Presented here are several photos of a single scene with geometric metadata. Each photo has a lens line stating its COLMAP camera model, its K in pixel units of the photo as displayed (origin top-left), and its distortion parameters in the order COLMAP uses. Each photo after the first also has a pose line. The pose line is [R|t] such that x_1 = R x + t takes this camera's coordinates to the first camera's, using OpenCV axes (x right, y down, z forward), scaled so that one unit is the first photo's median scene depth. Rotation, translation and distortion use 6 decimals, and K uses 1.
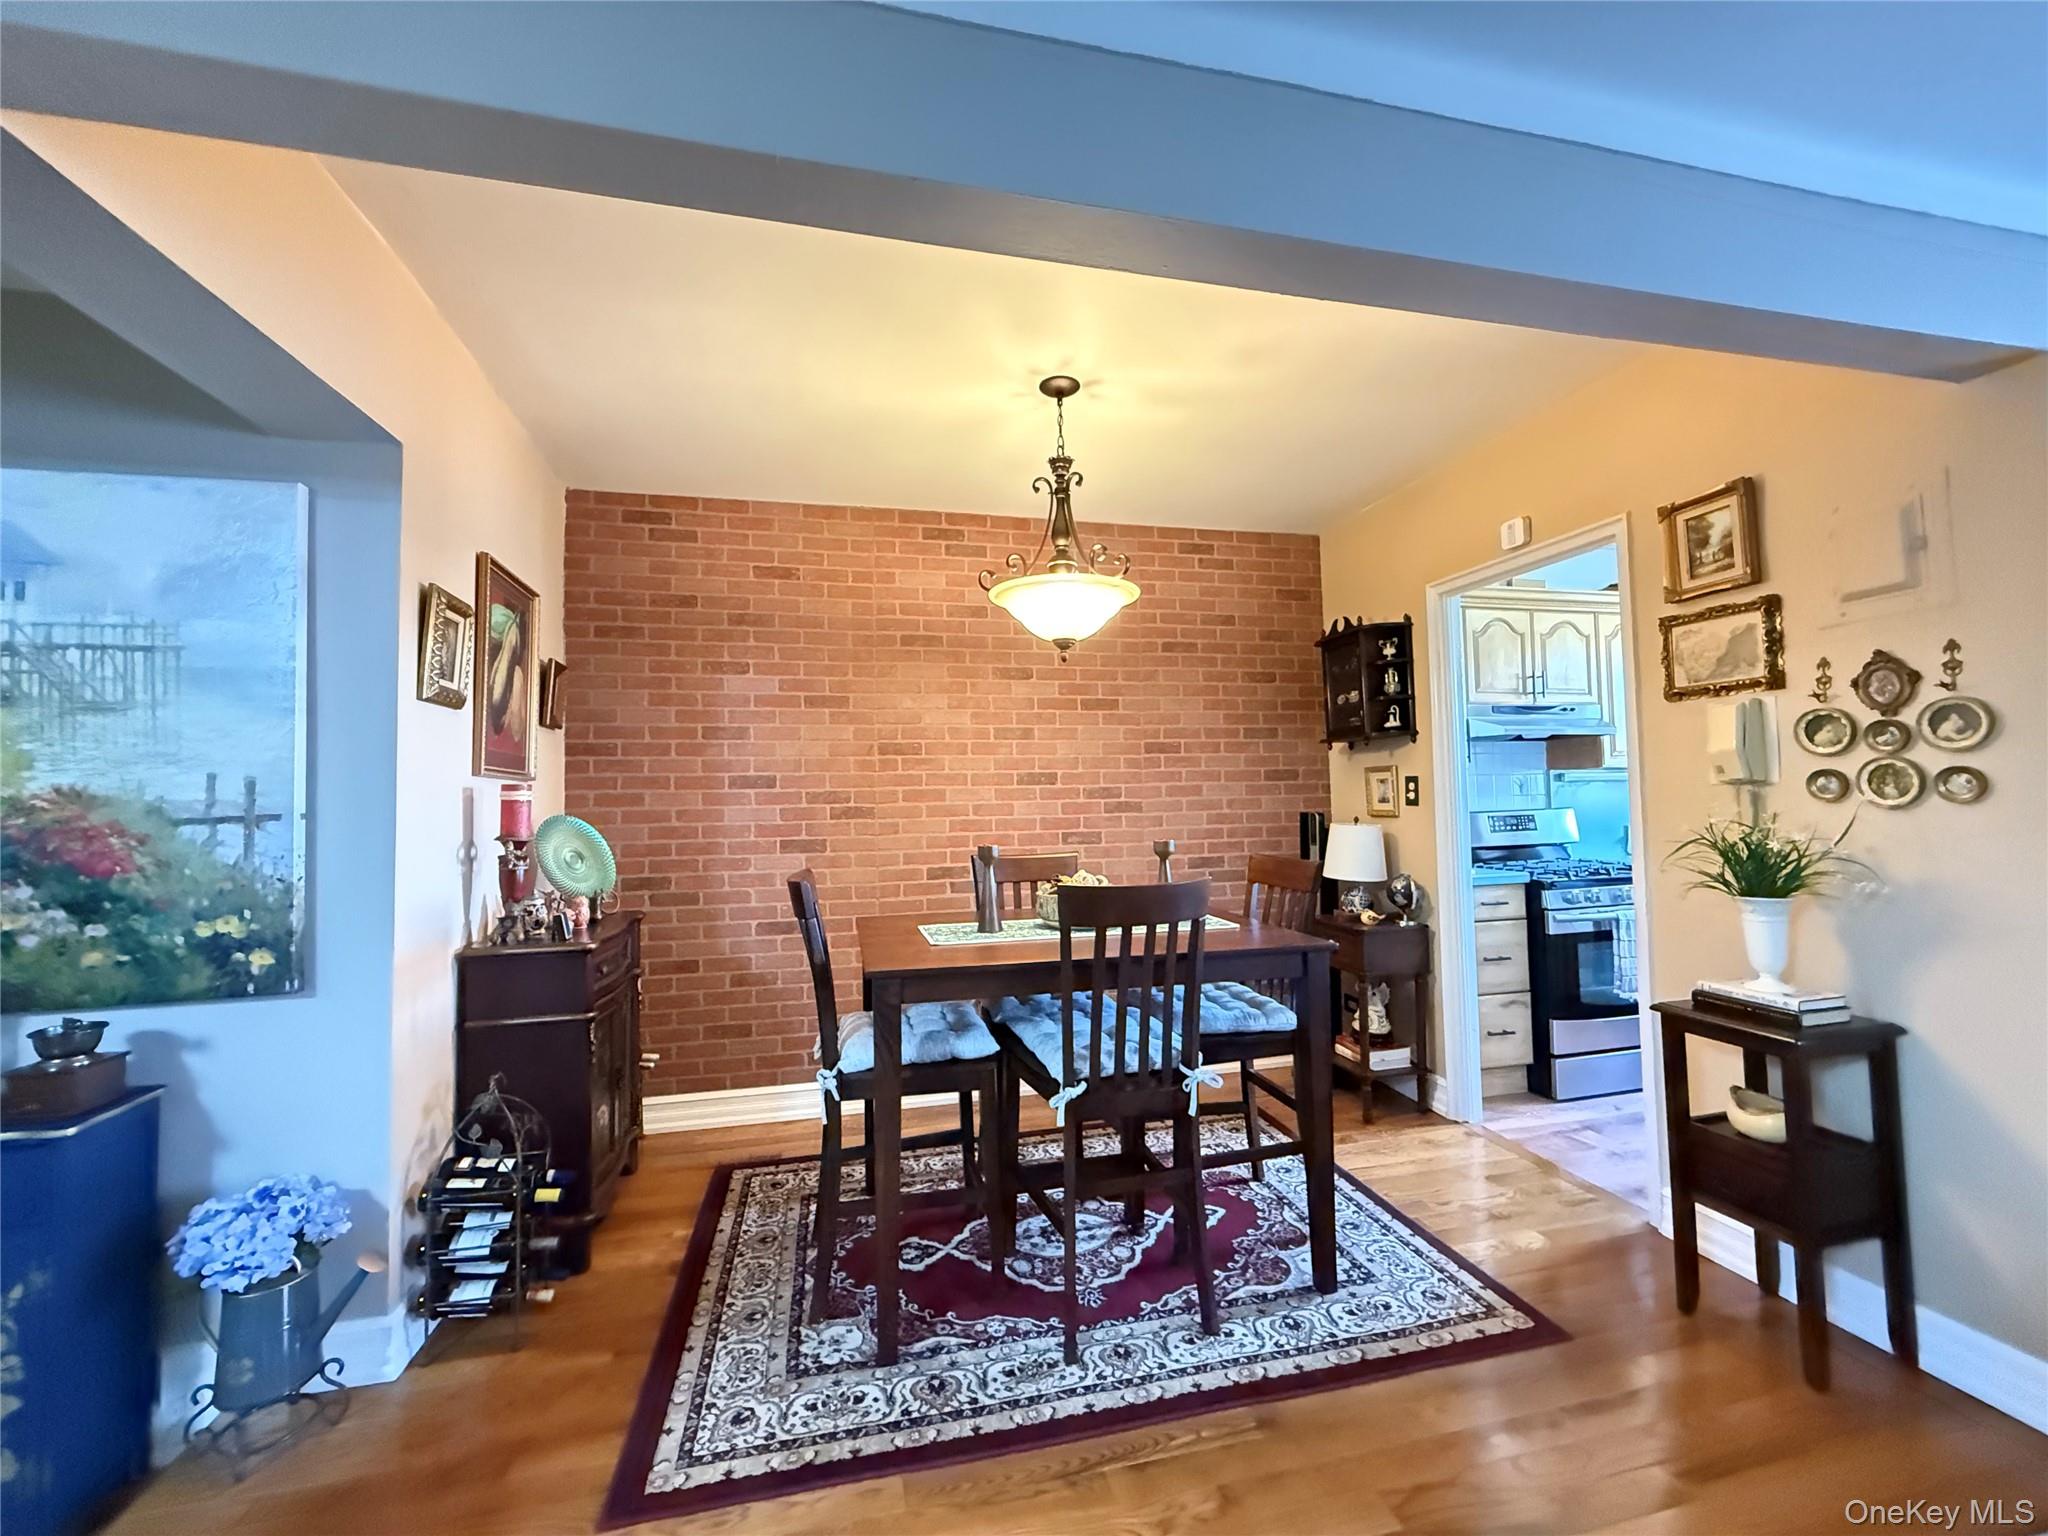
lens RADIAL K [[813.3, 0, 1016.3], [0, 813.3, 769.3], [0, 0, 1]] dist [0.000886, -0.000124]
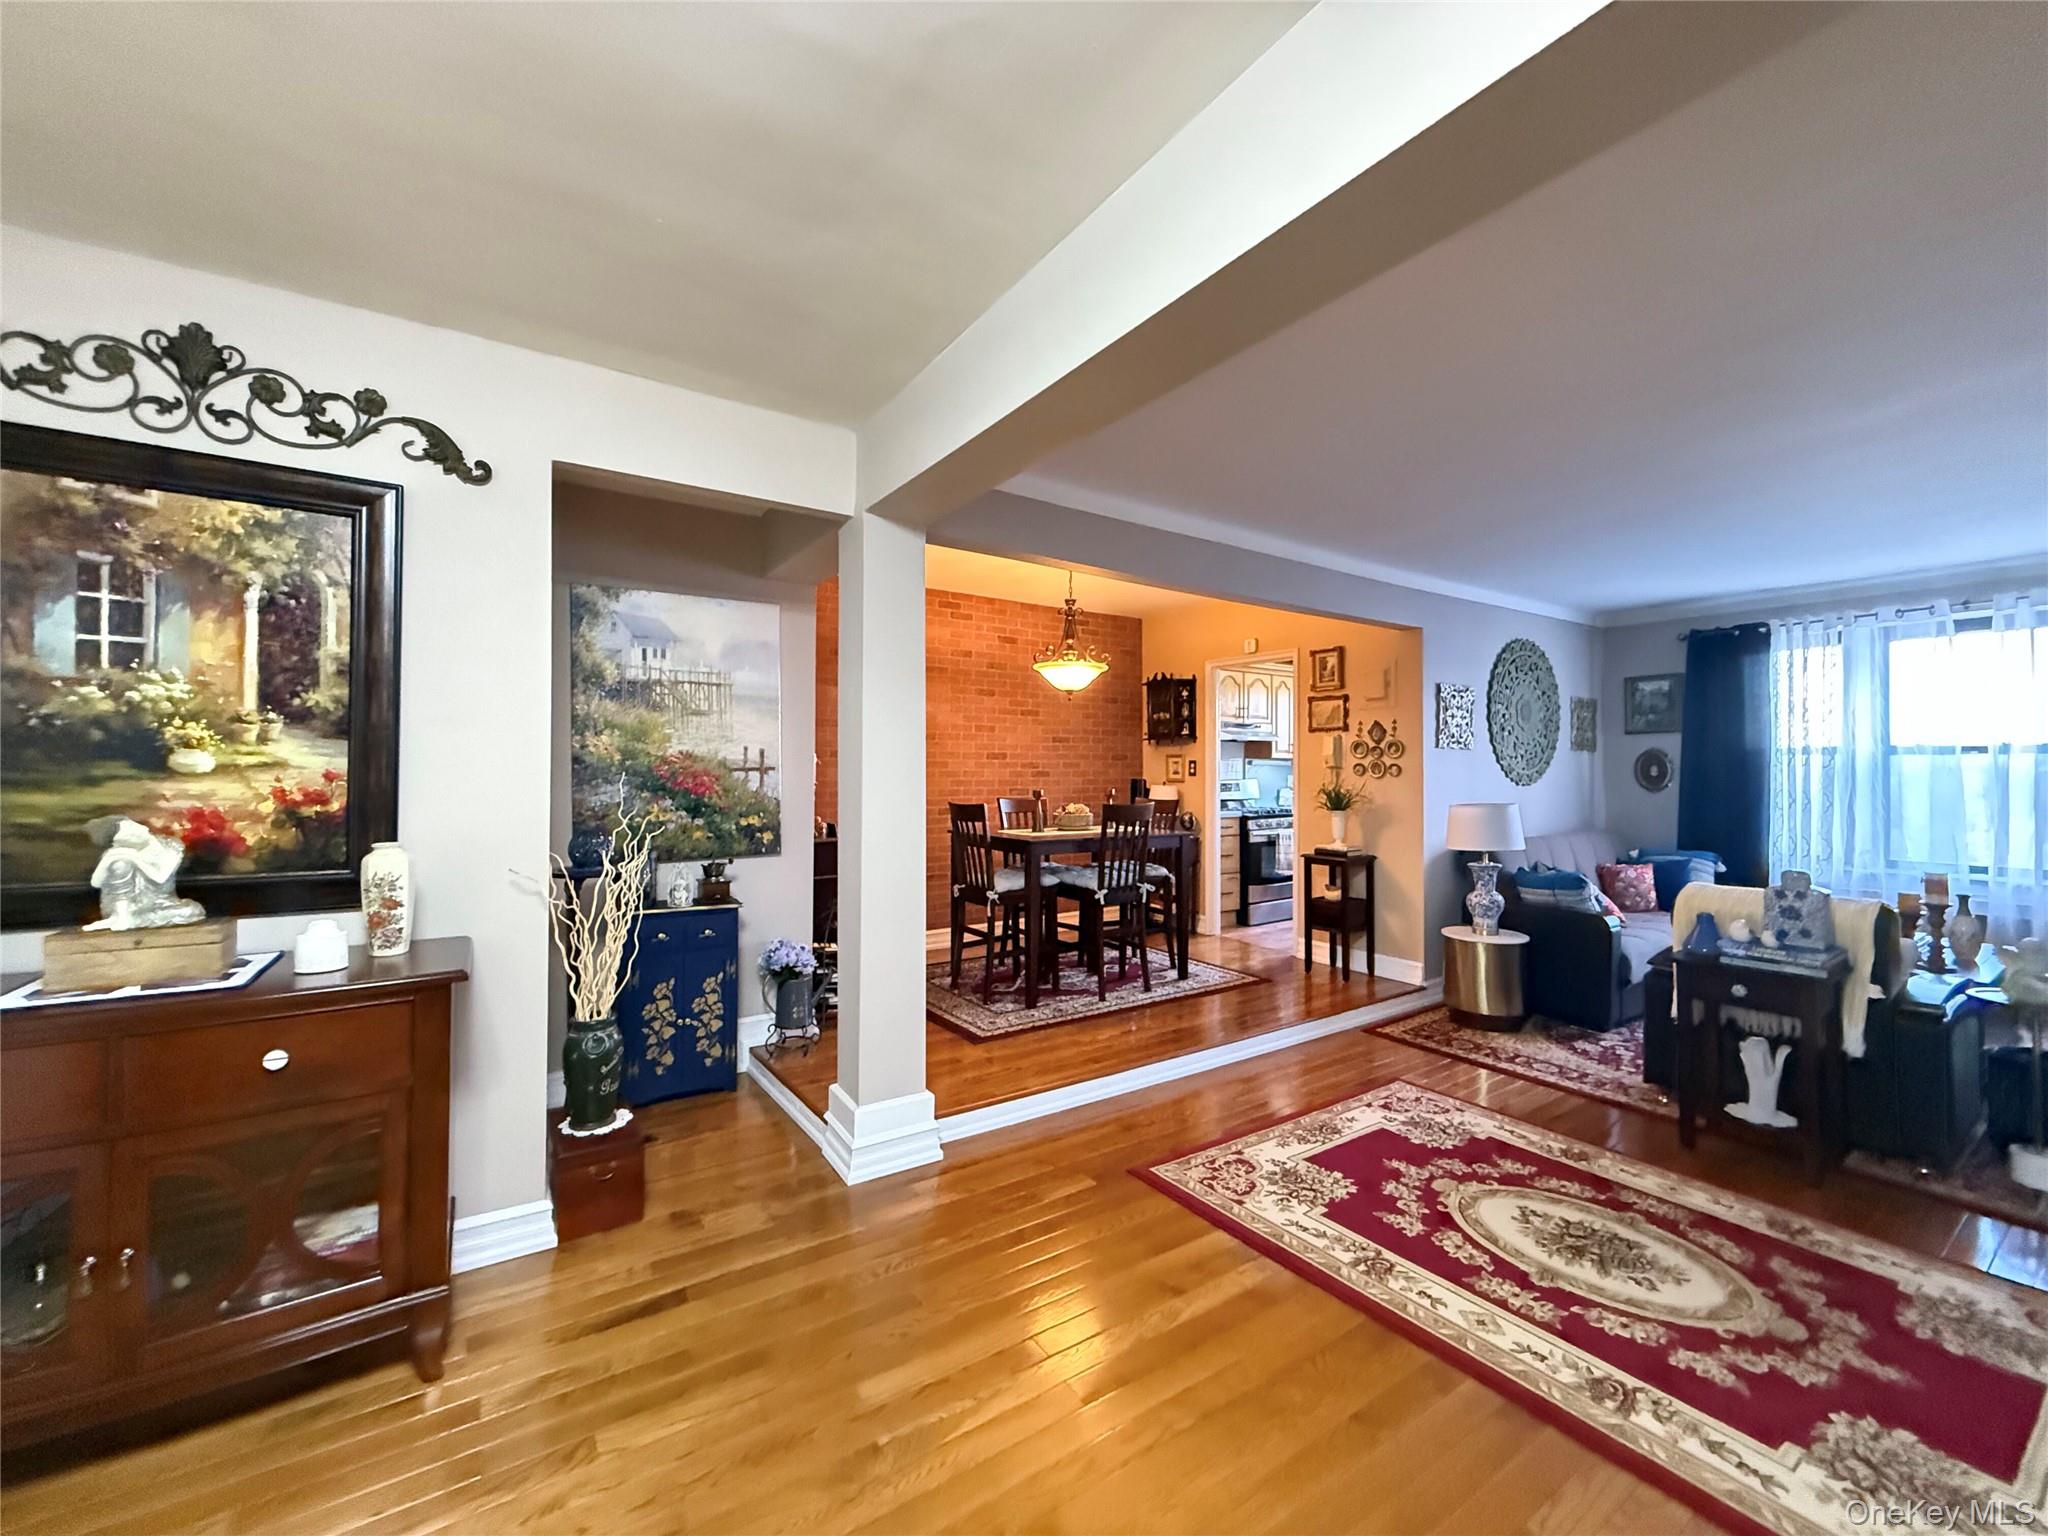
lens RADIAL K [[813.3, 0, 1014.3], [0, 813.3, 768.6], [0, 0, 1]] dist [0.000886, -0.000124]
pose [[0.933604, 0.022086, 0.357626, -1.022987], [-0.033845, 0.999072, 0.026656, -0.016144], [-0.356705, -0.036990, 0.933484, -1.096675]]
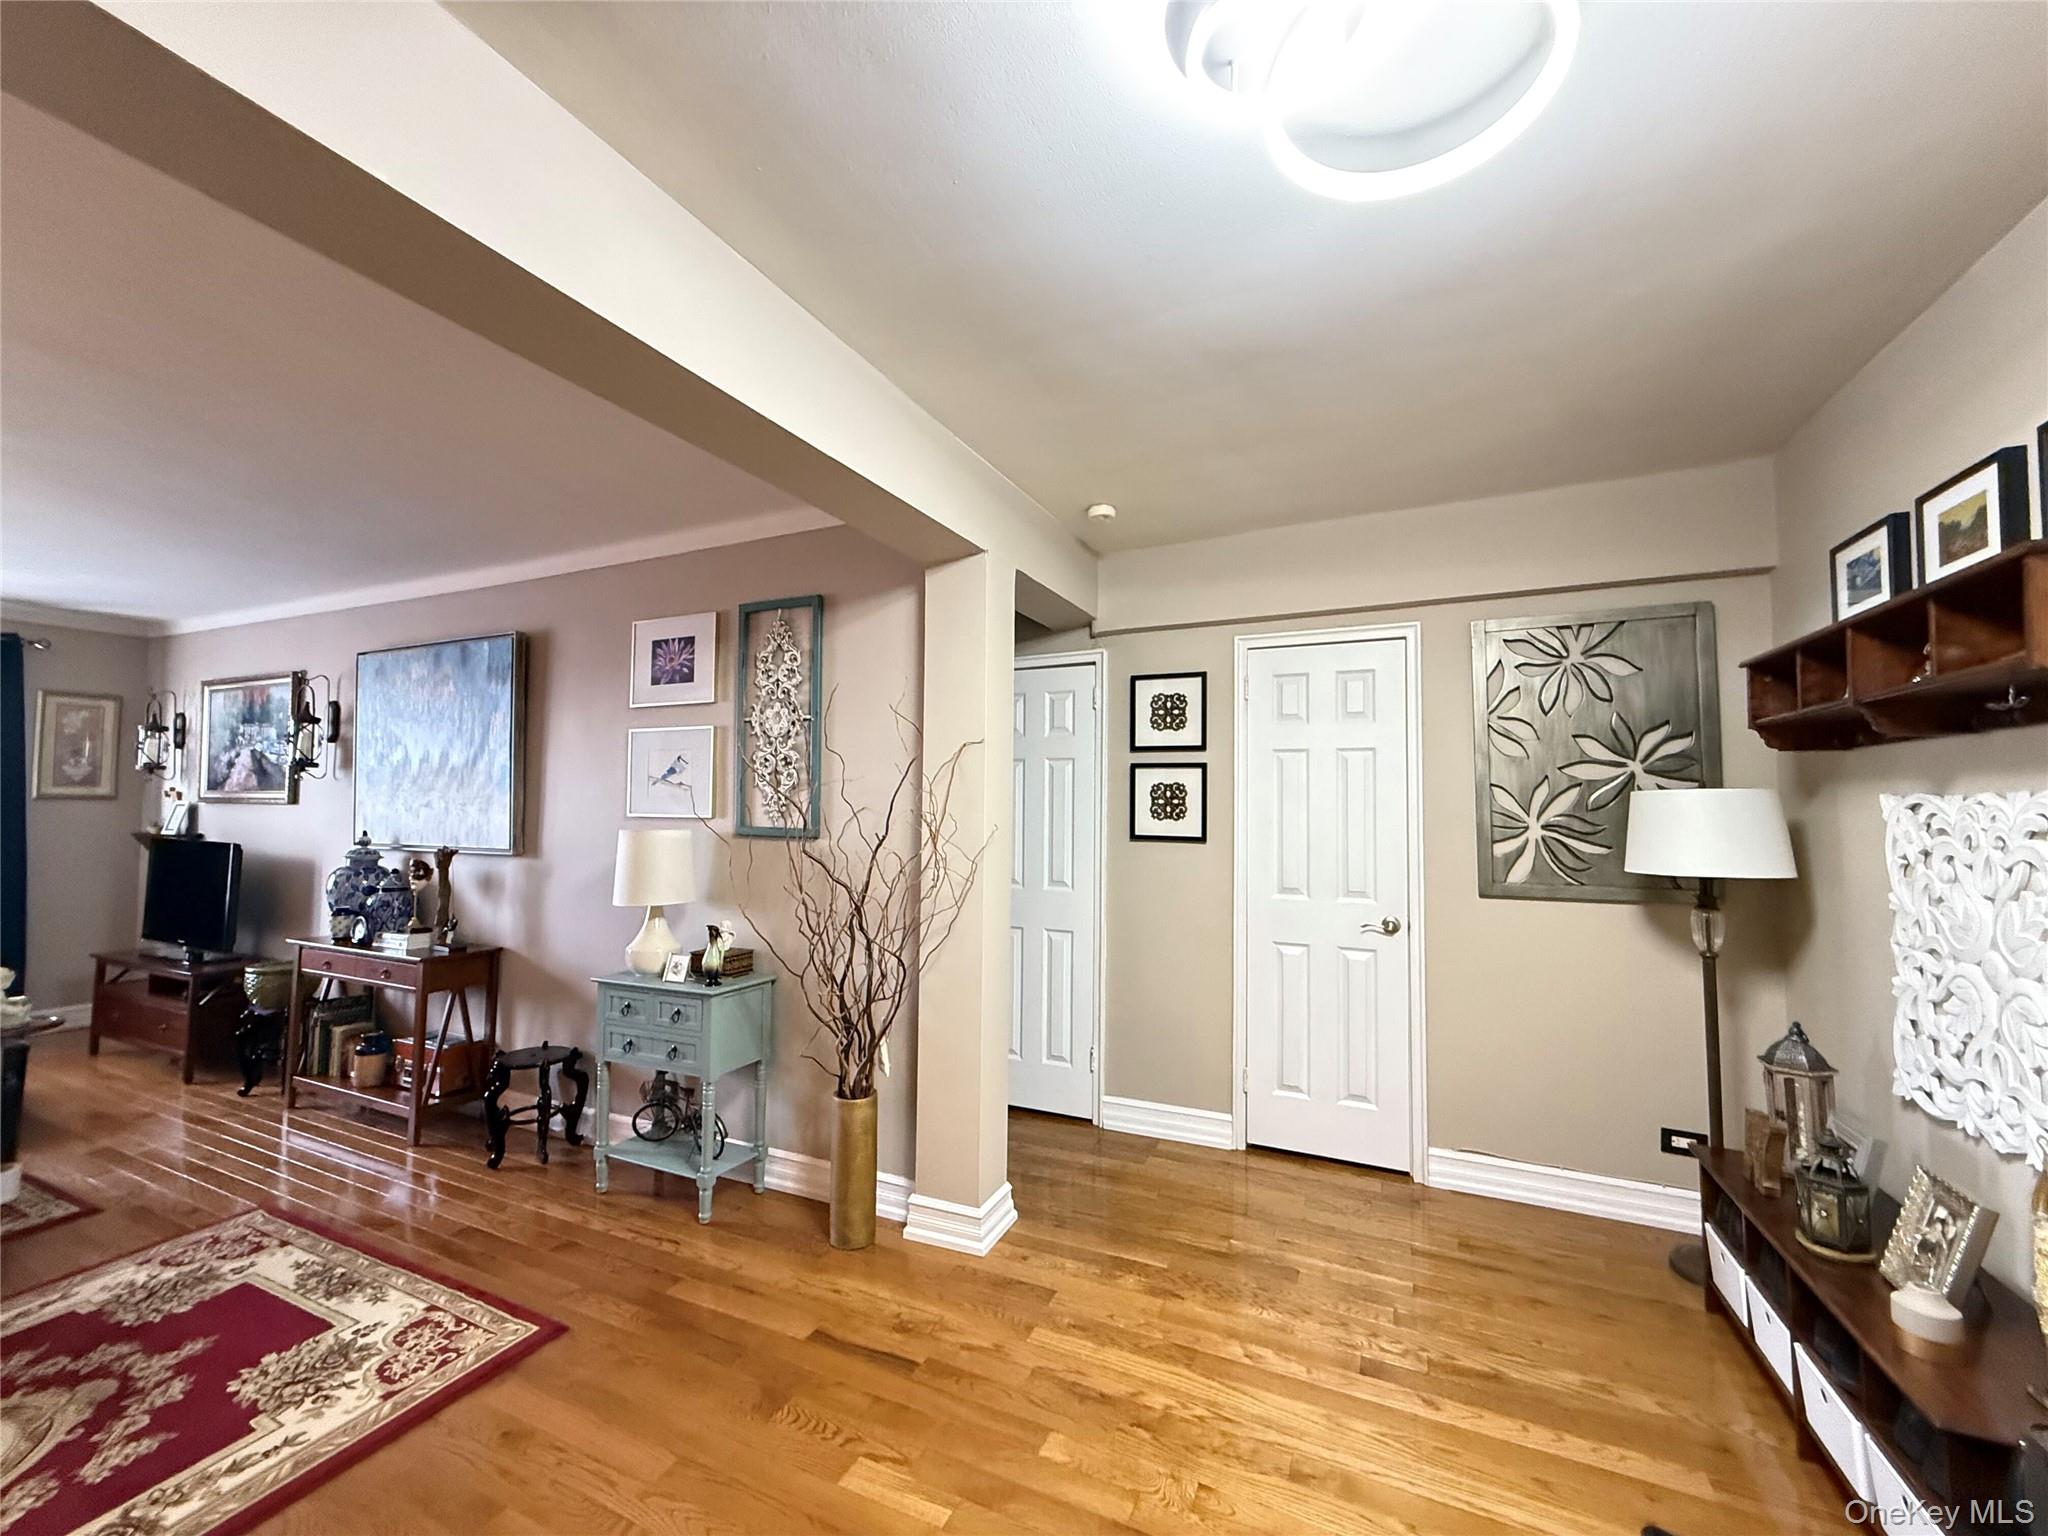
lens RADIAL K [[813.3, 0, 1018.7], [0, 813.3, 768.7], [0, 0, 1]] dist [0.000886, -0.000124]
pose [[-0.792169, 0.041894, 0.608862, -1.273970], [-0.017371, 0.995689, -0.091112, -0.004200], [-0.610054, -0.082753, -0.788026, -0.336637]]
